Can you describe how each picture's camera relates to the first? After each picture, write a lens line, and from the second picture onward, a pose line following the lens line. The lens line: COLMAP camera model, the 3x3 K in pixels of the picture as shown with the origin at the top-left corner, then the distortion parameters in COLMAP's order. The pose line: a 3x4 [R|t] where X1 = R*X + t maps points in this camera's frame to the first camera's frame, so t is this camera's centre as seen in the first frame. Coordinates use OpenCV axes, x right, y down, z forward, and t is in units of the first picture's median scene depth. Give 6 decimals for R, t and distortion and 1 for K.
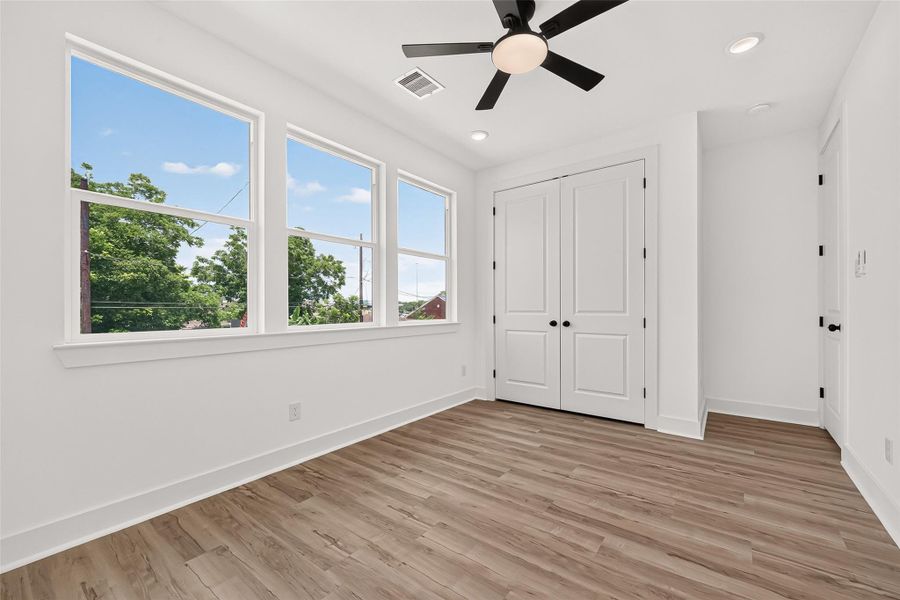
lens RADIAL K [[366.9, 0, 455.4], [0, 366.9, 303.6], [0, 0, 1]] dist [0.002500, -0.000306]
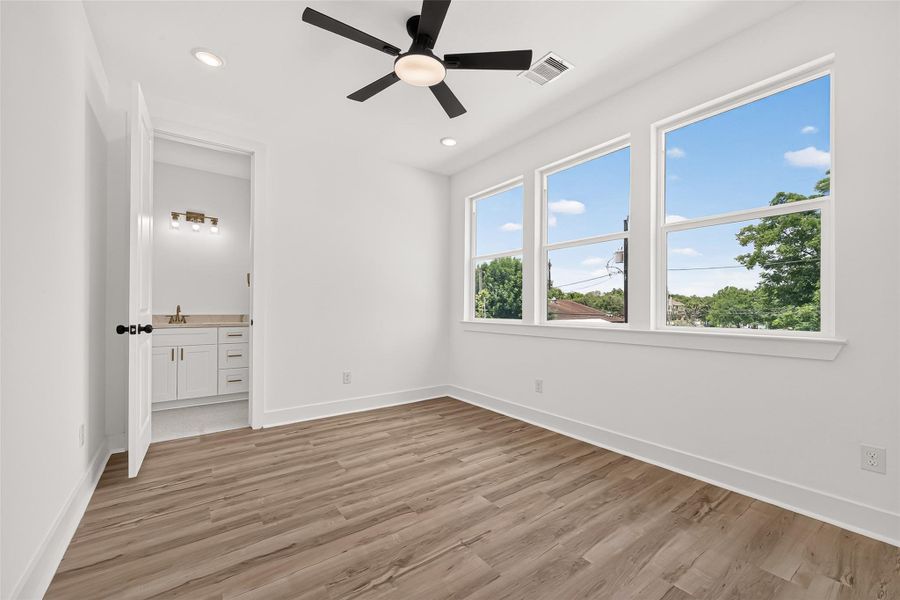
lens RADIAL K [[366.9, 0, 454.4], [0, 366.9, 303.5], [0, 0, 1]] dist [0.002500, -0.000306]
pose [[-0.278371, -0.005982, -0.960455, 1.072743], [0.004950, 0.999958, -0.007662, 0.010832], [0.960461, -0.006888, -0.278330, 1.272824]]
